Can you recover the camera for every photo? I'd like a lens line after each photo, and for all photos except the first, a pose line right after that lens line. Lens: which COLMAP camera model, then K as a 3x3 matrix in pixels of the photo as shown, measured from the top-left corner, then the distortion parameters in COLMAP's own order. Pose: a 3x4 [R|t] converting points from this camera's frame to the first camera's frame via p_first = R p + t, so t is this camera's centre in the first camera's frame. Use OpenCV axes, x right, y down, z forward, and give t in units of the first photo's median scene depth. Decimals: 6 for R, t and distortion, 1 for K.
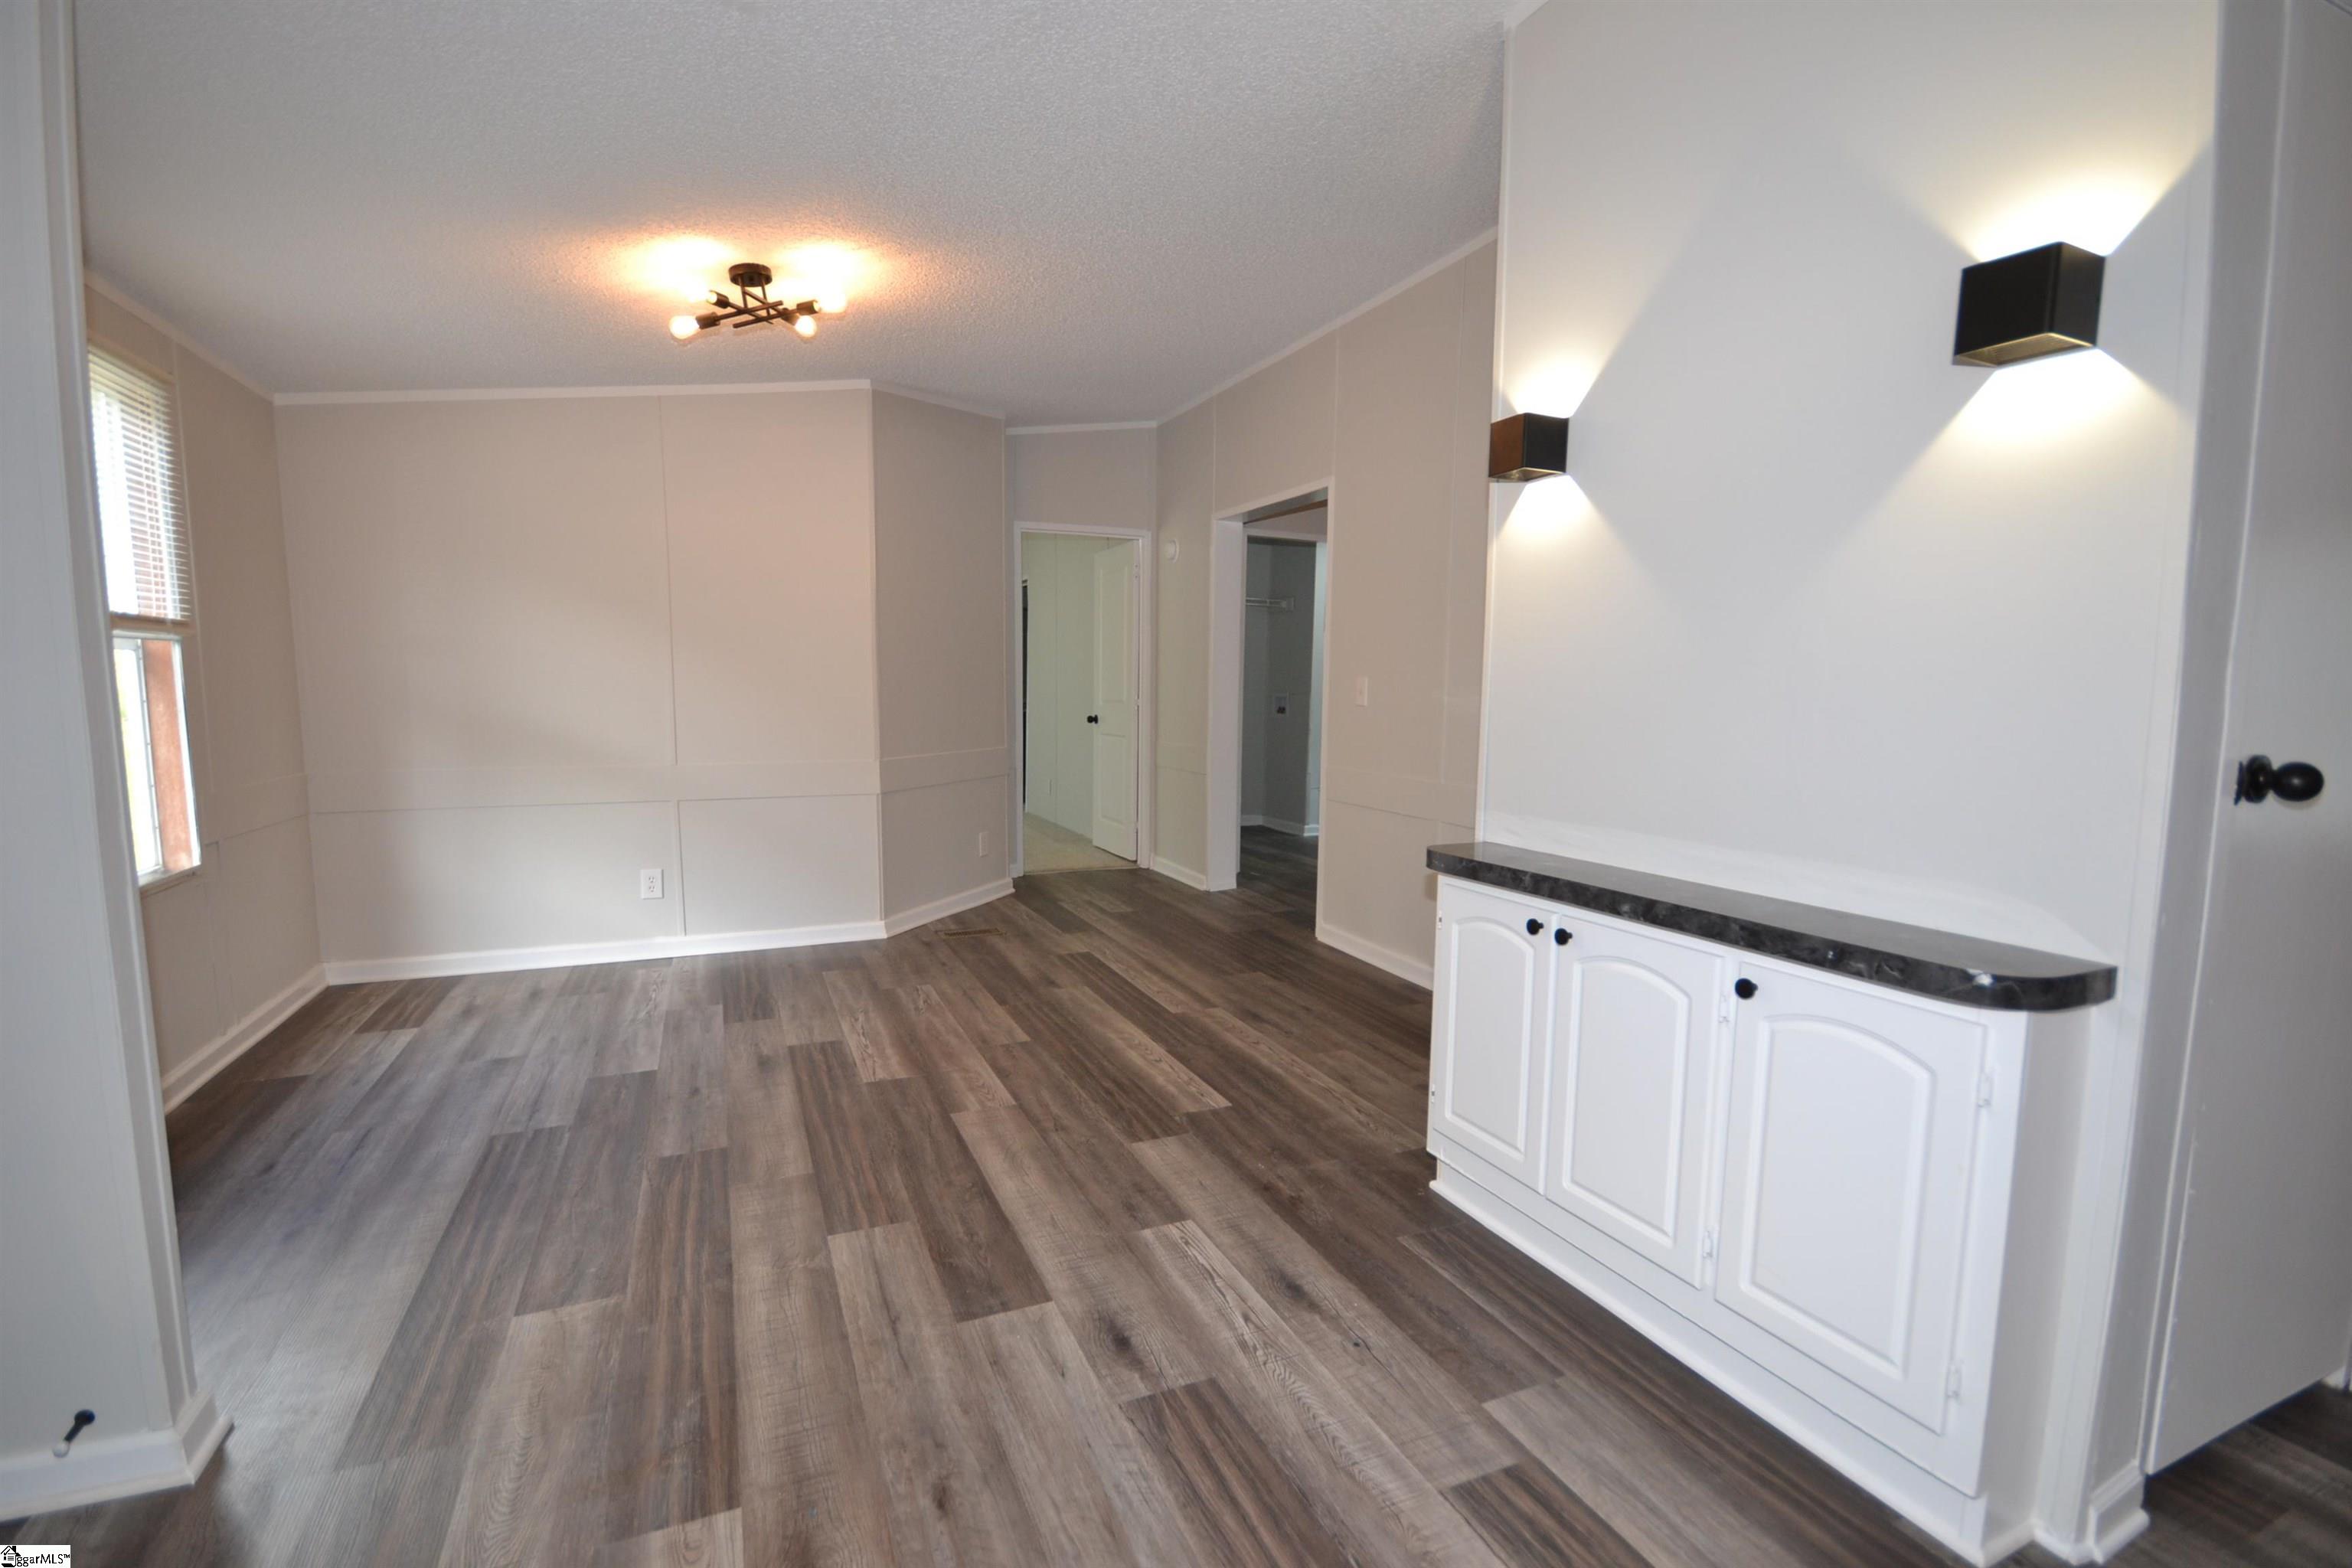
lens RADIAL K [[1059.4, 0, 1178.0], [0, 1059.4, 794.7], [0, 0, 1]] dist [0.004648, 0.000027]
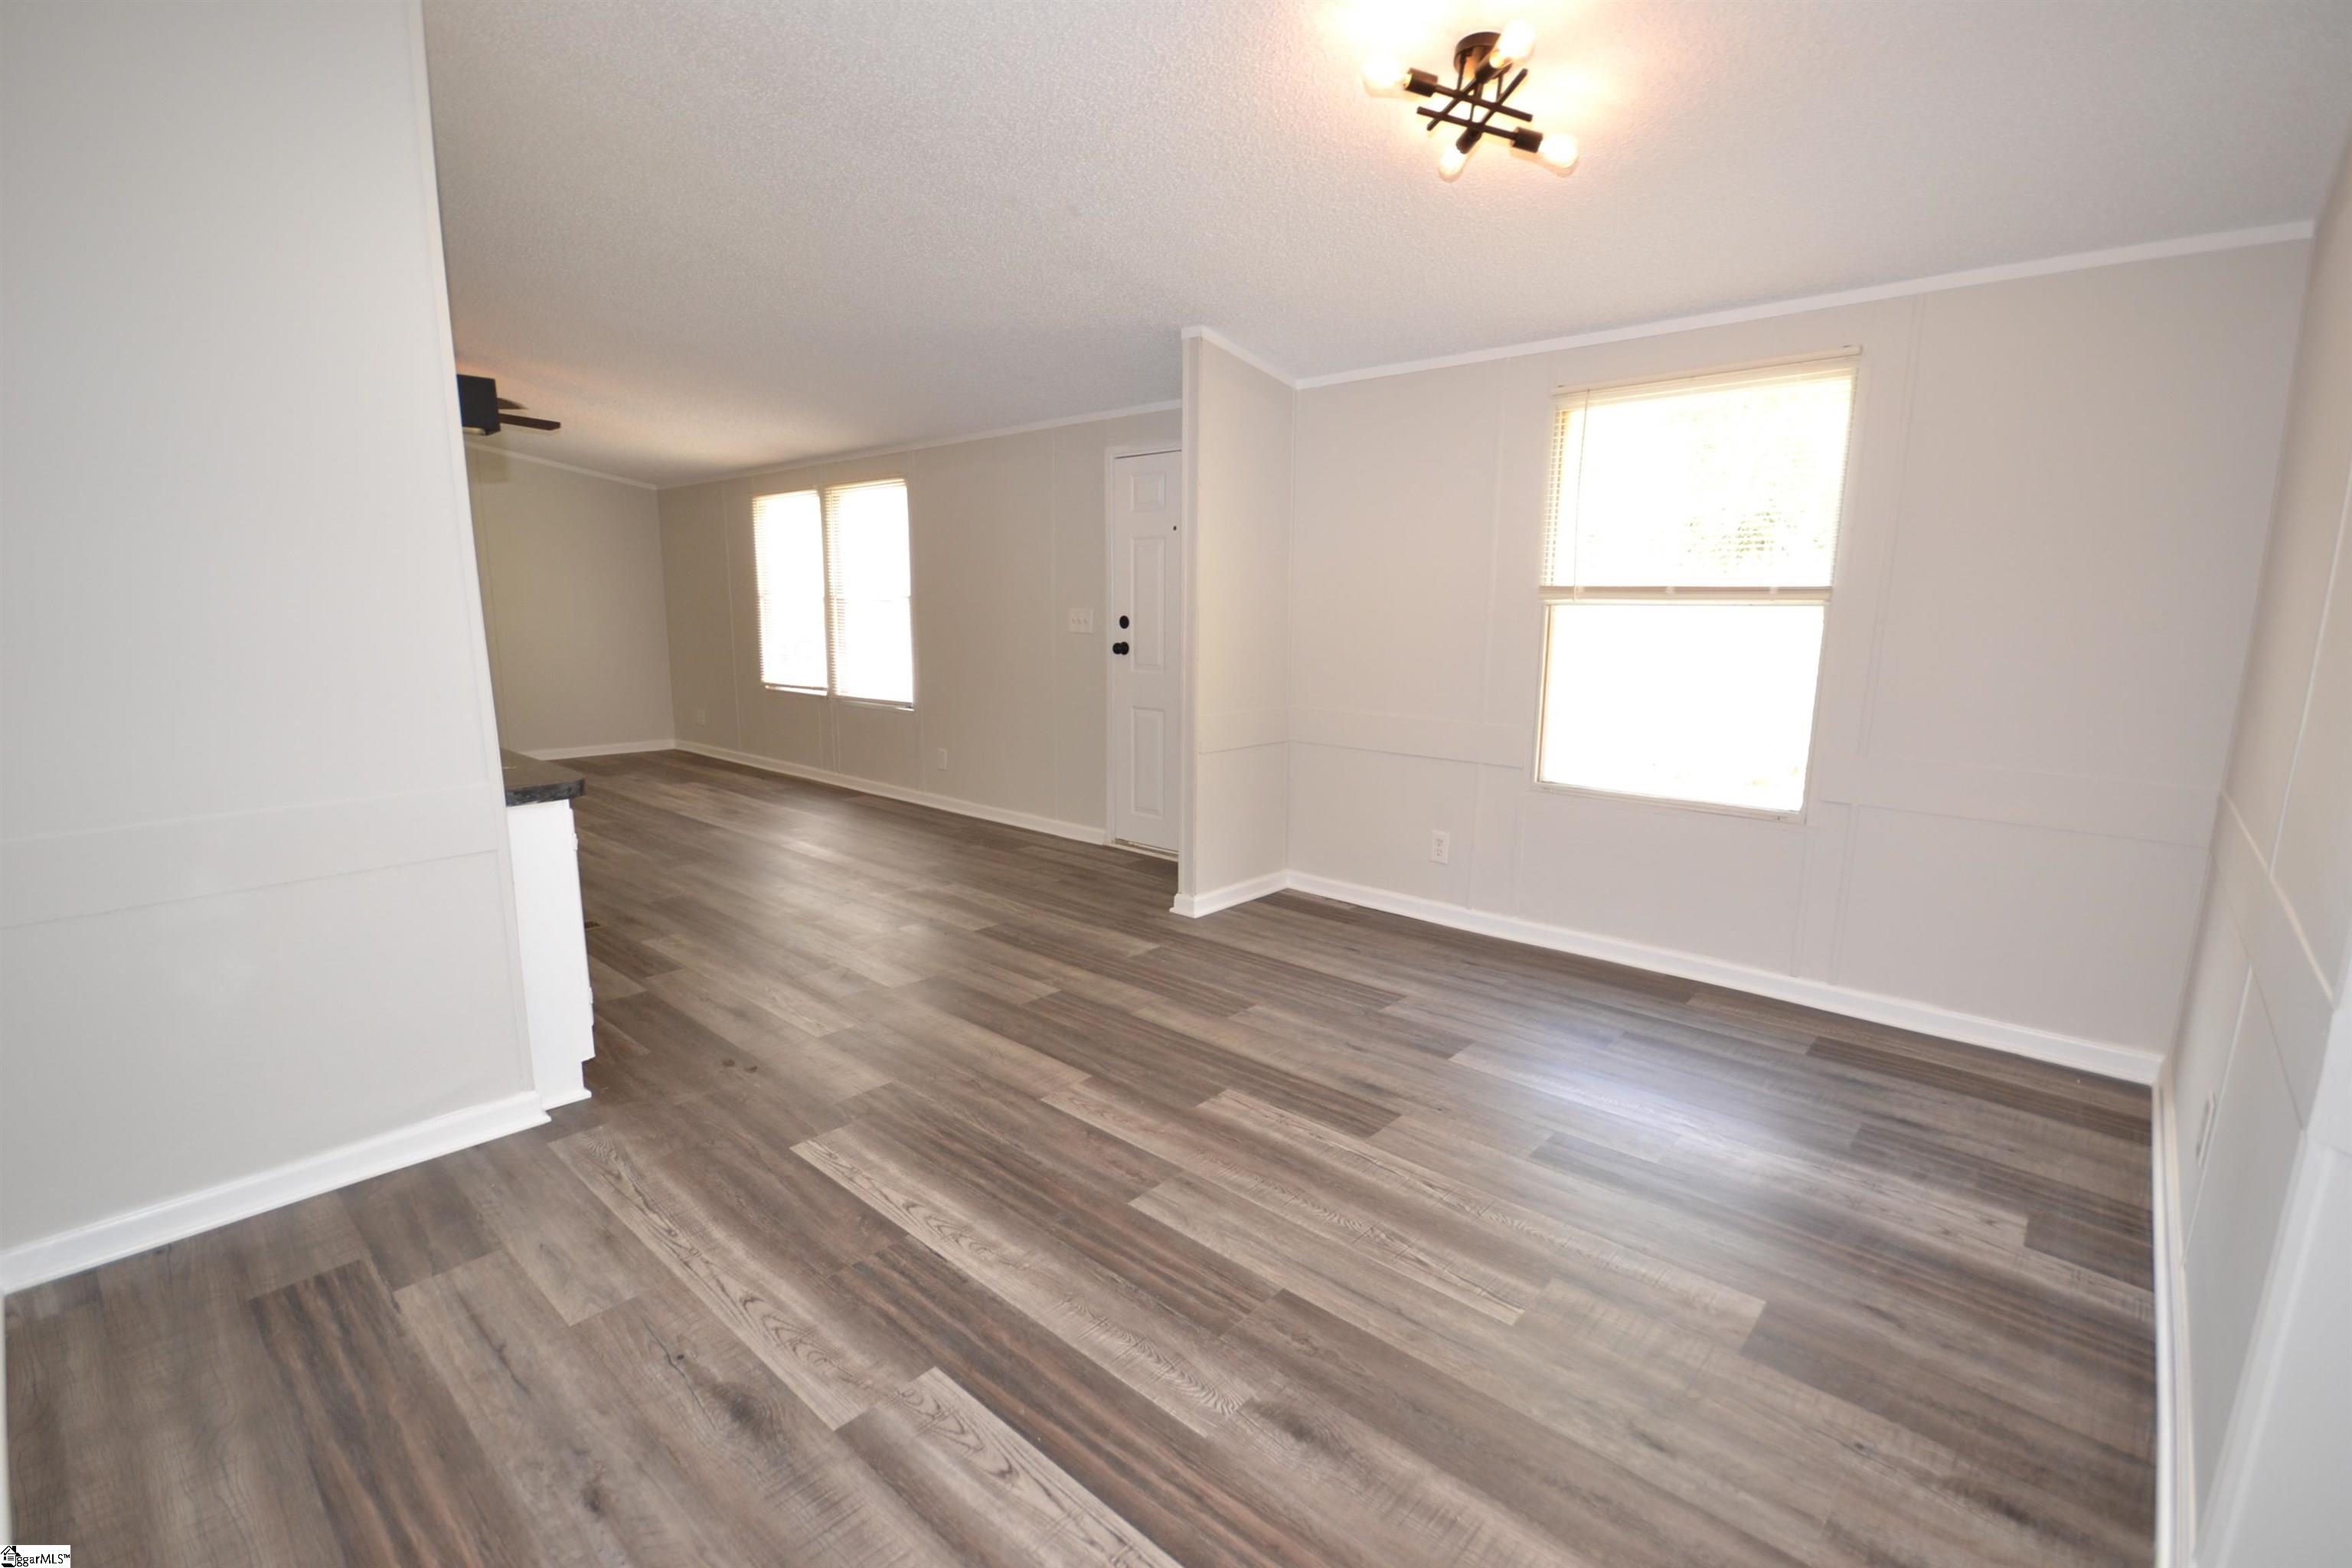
lens RADIAL K [[1059.4, 0, 1173.7], [0, 1059.4, 793.3], [0, 0, 1]] dist [0.004648, 0.000027]
pose [[-0.915566, 0.049601, -0.399097, 0.088501], [-0.061557, 0.963388, 0.260950, -0.196683], [0.397429, 0.263485, -0.878992, 1.690678]]
